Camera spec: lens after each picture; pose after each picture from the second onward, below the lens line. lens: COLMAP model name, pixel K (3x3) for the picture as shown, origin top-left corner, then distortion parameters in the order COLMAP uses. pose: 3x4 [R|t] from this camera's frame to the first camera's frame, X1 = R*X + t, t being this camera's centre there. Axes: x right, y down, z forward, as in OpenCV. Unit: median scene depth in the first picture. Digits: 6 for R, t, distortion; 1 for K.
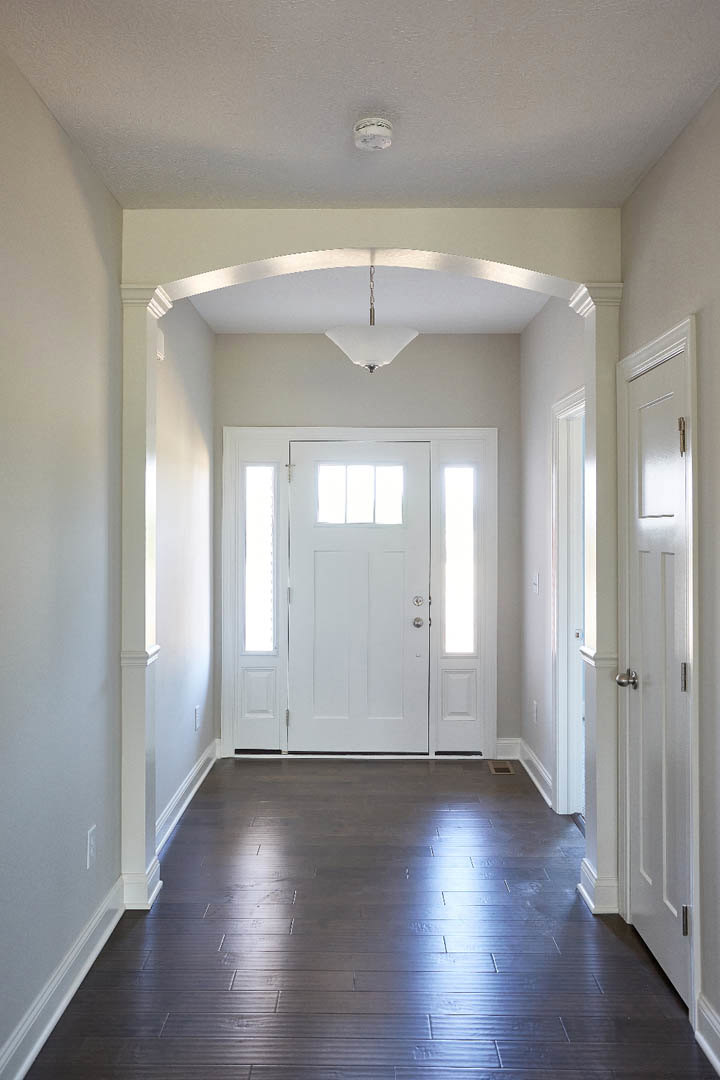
lens RADIAL K [[858.9, 0, 350.4], [0, 858.9, 519.9], [0, 0, 1]] dist [0.000923, 0.008976]
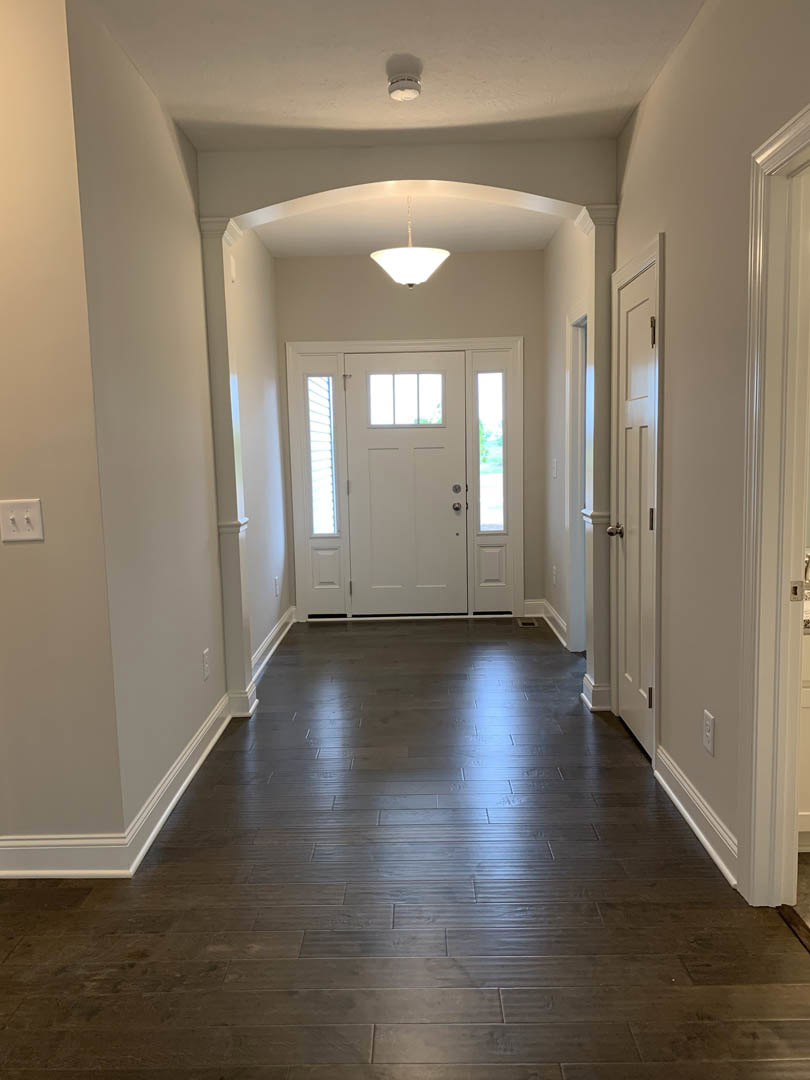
lens RADIAL K [[802.6, 0, 402.4], [0, 802.6, 531.6], [0, 0, 1]] dist [0.077328, -0.007838]
pose [[0.999636, -0.026884, -0.002166, 0.004555], [0.026955, 0.992943, 0.115487, 0.025294], [-0.000954, -0.115504, 0.993307, -0.122771]]
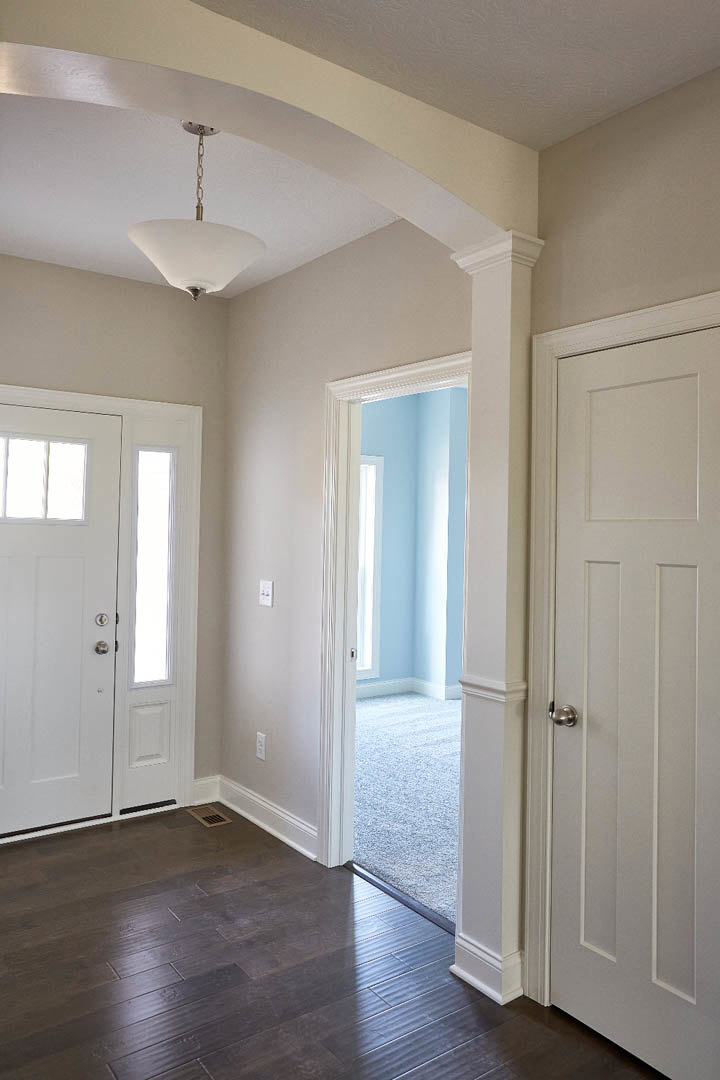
lens RADIAL K [[789.5, 0, 342.1], [0, 789.5, 516.7], [0, 0, 1]] dist [-0.006644, -0.017872]
pose [[0.797670, 0.020337, 0.602751, -0.195853], [-0.020014, 0.999773, -0.007246, 0.002241], [-0.602762, -0.006284, 0.797896, 0.330568]]
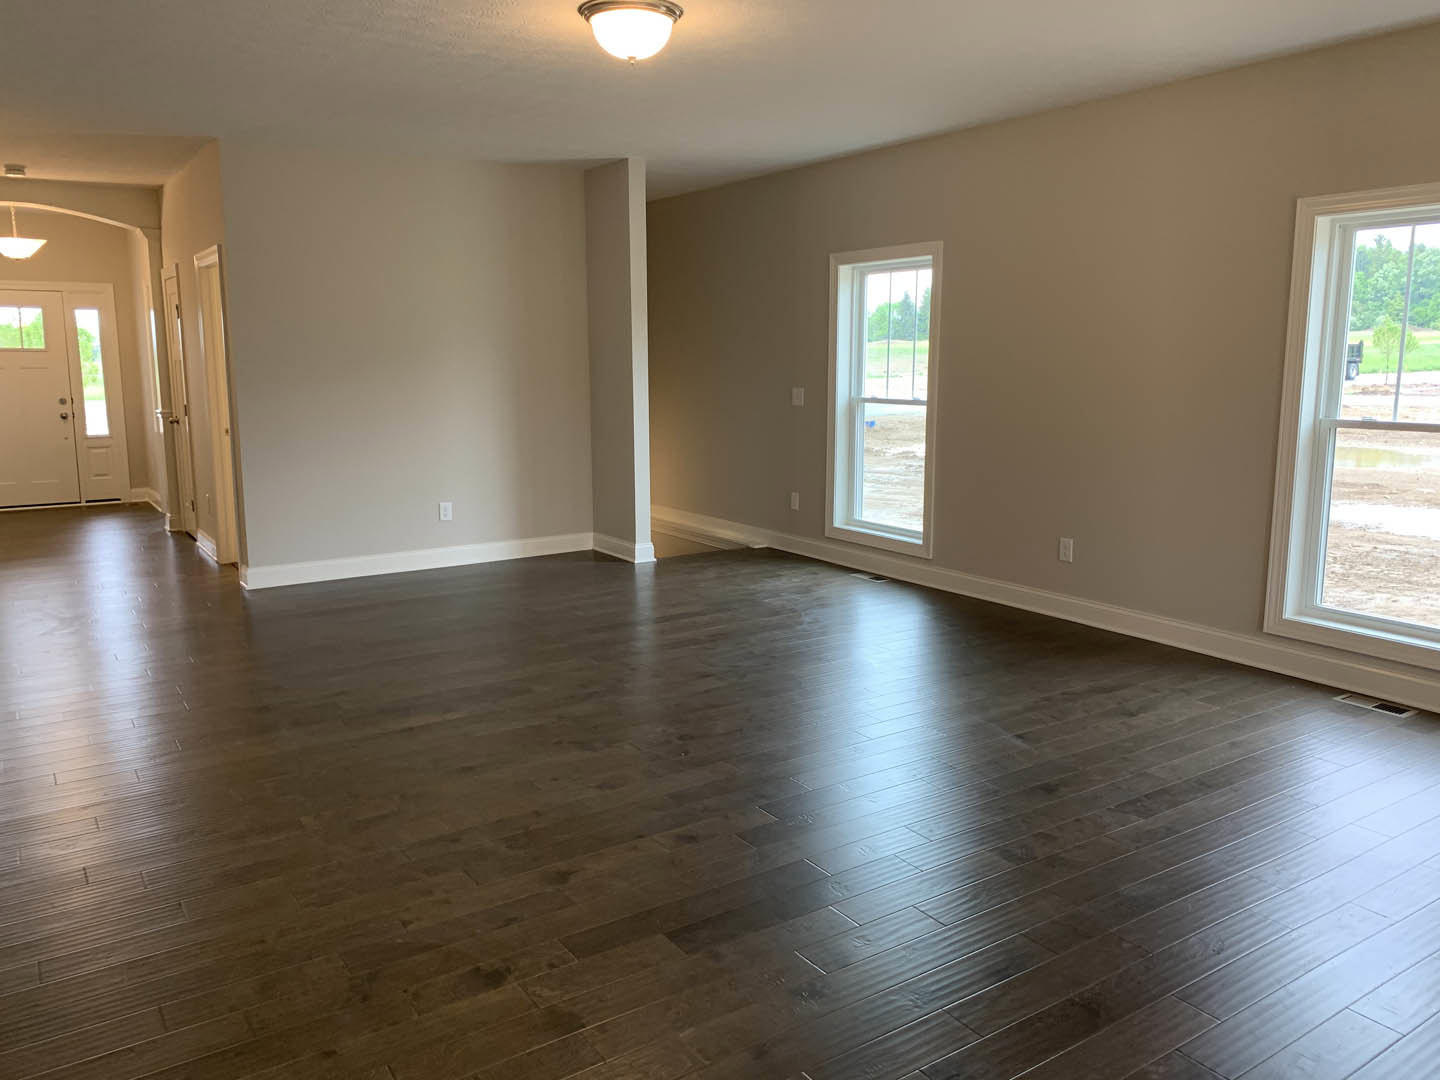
lens RADIAL K [[1090.5, 0, 722.7], [0, 1090.5, 550.4], [0, 0, 1]] dist [0.024951, -0.033248]
pose [[0.816627, -0.097733, 0.568831, -0.101424], [-0.007440, 0.983694, 0.179694, -0.001108], [-0.577118, -0.150975, 0.802584, -1.338018]]
